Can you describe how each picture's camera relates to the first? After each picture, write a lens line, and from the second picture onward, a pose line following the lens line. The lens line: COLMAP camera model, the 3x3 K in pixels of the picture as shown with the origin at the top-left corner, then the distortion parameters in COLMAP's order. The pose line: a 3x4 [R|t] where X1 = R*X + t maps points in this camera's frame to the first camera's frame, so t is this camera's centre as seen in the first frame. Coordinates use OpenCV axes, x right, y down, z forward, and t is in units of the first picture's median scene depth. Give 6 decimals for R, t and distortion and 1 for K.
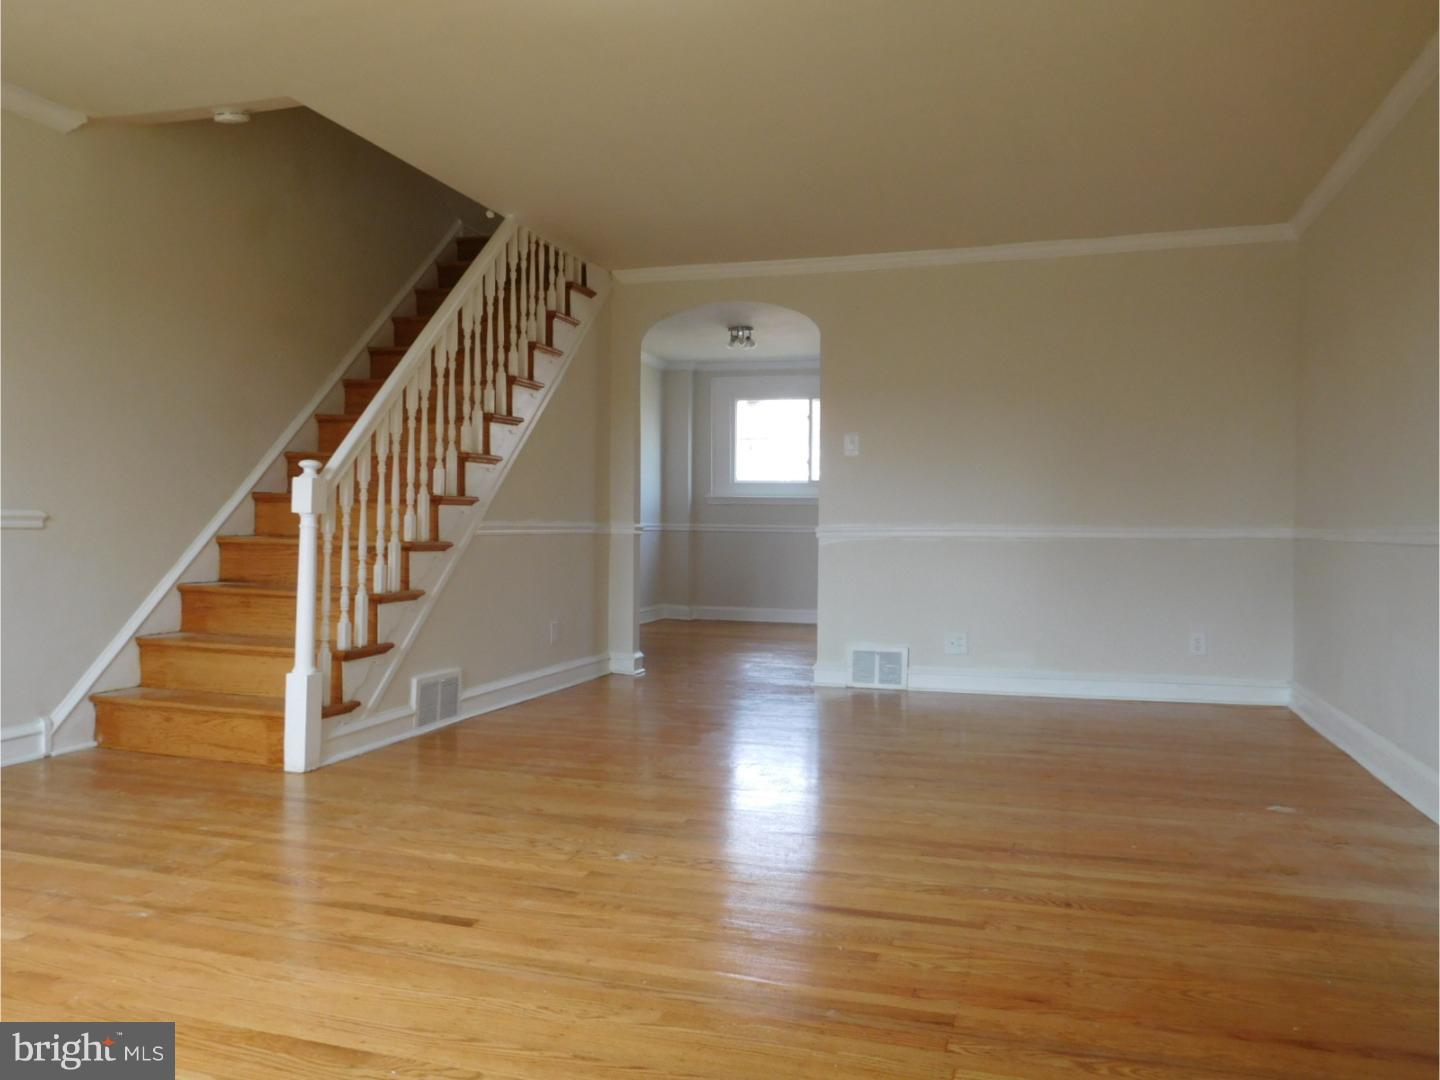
lens RADIAL K [[1083.6, 0, 715.8], [0, 1083.6, 538.3], [0, 0, 1]] dist [-0.012139, 0.001319]
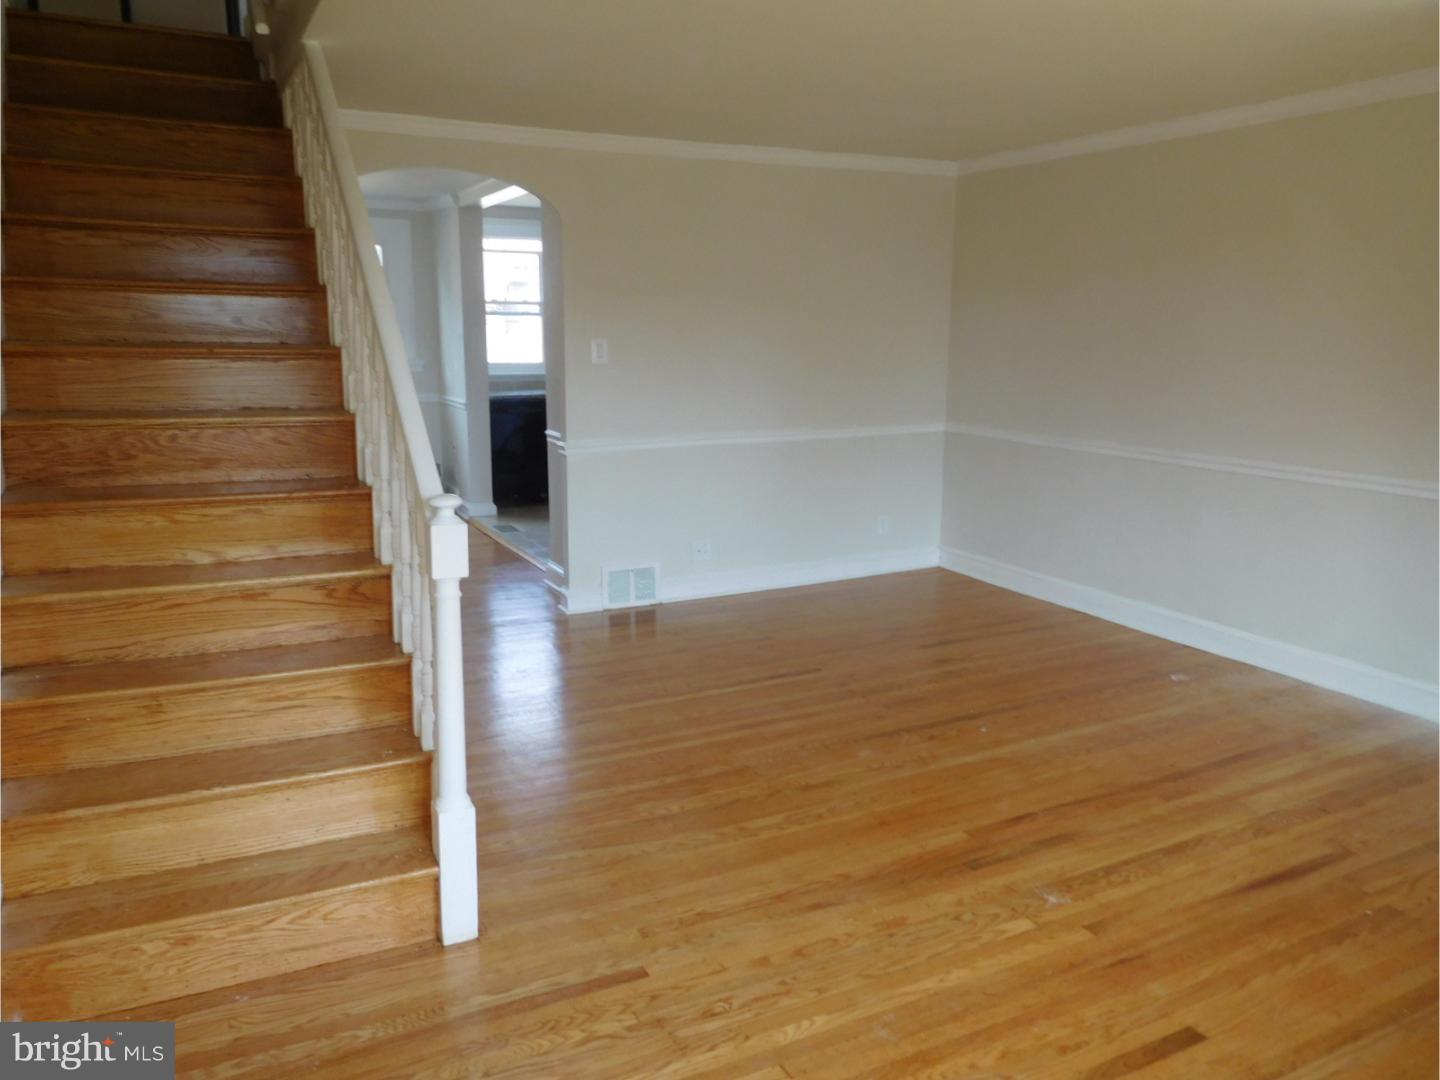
lens RADIAL K [[1083.6, 0, 729.5], [0, 1083.6, 521.6], [0, 0, 1]] dist [-0.012139, 0.001319]
pose [[0.699909, -0.132527, 0.701829, -0.687458], [0.005067, 0.983531, 0.180668, -0.164850], [-0.714214, -0.122895, 0.689054, 0.416425]]
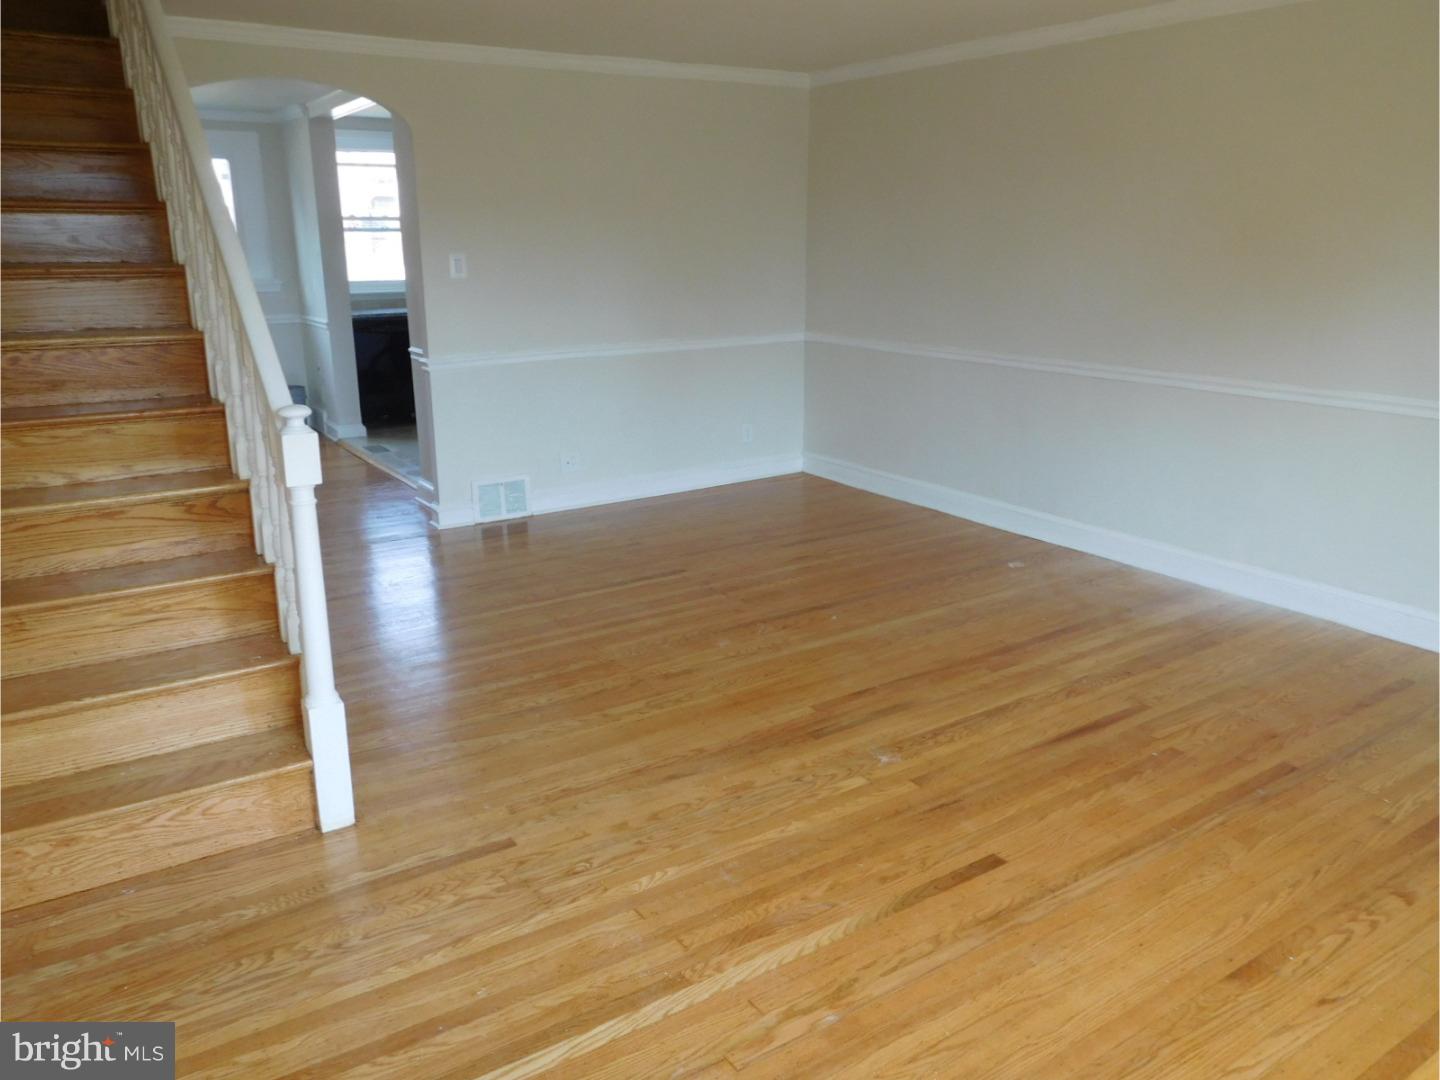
lens RADIAL K [[1083.6, 0, 727.8], [0, 1083.6, 528.6], [0, 0, 1]] dist [-0.012139, 0.001319]
pose [[0.619911, -0.215378, 0.754535, -0.706110], [0.015926, 0.964848, 0.262326, -0.163704], [-0.784511, -0.150603, 0.601550, 0.361834]]
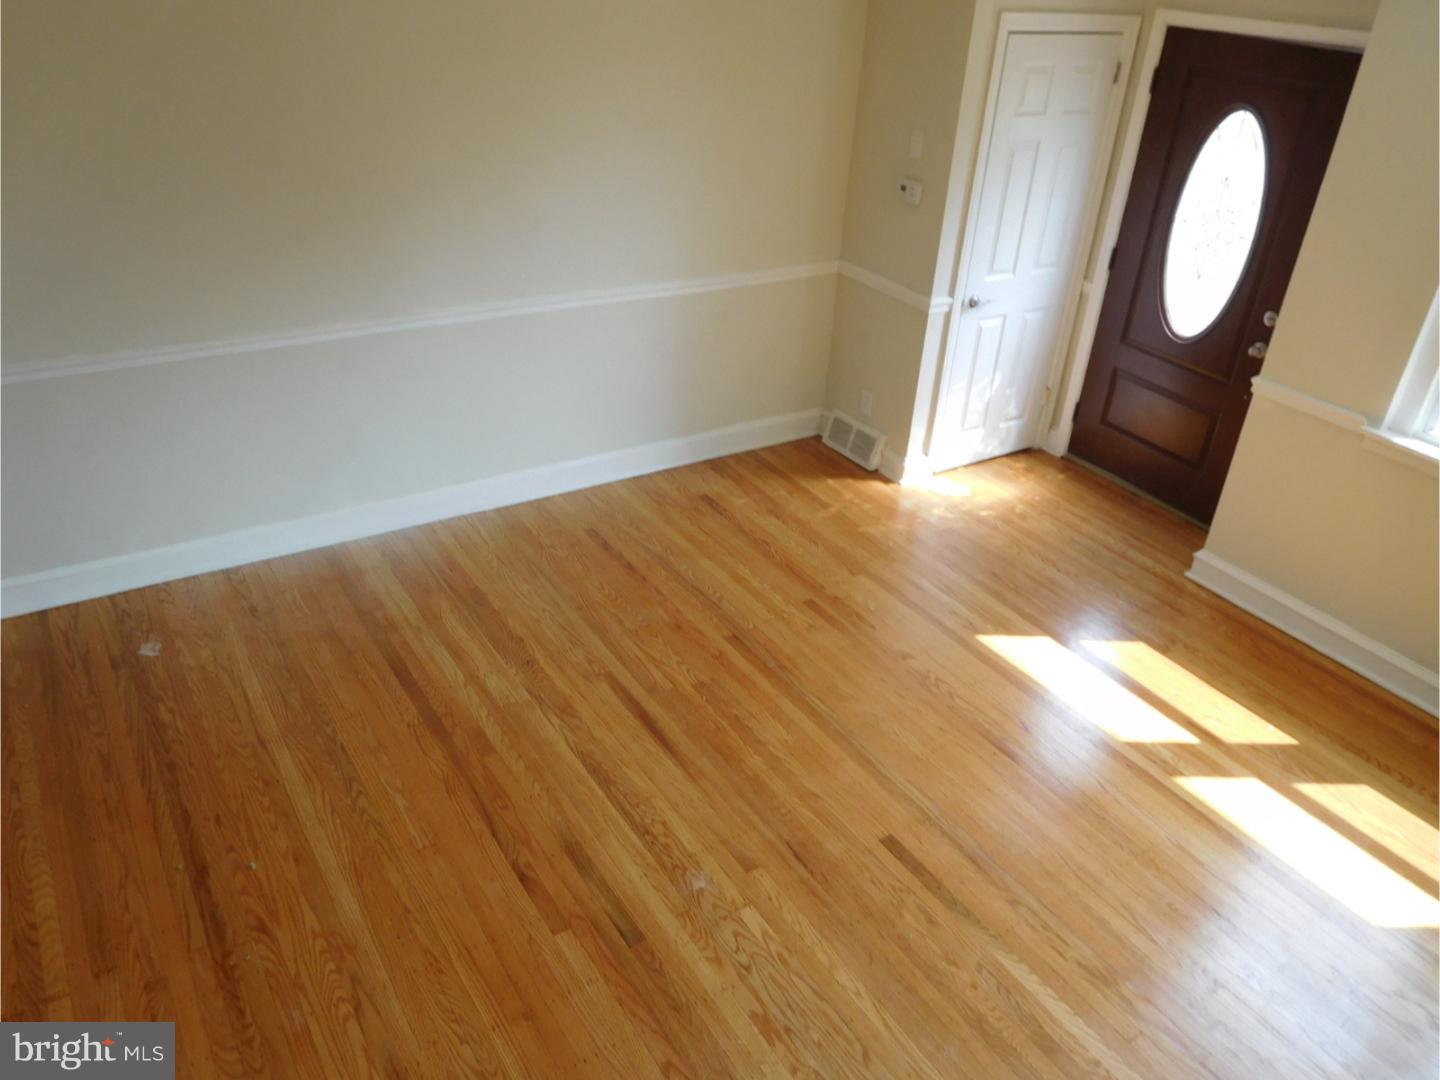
lens RADIAL K [[1083.6, 0, 730.8], [0, 1083.6, 533.1], [0, 0, 1]] dist [-0.012139, 0.001319]
pose [[-0.775940, -0.359713, 0.518193, -0.376303], [-0.066636, 0.863621, 0.499718, -0.364199], [-0.627278, 0.353220, -0.694088, 1.145319]]
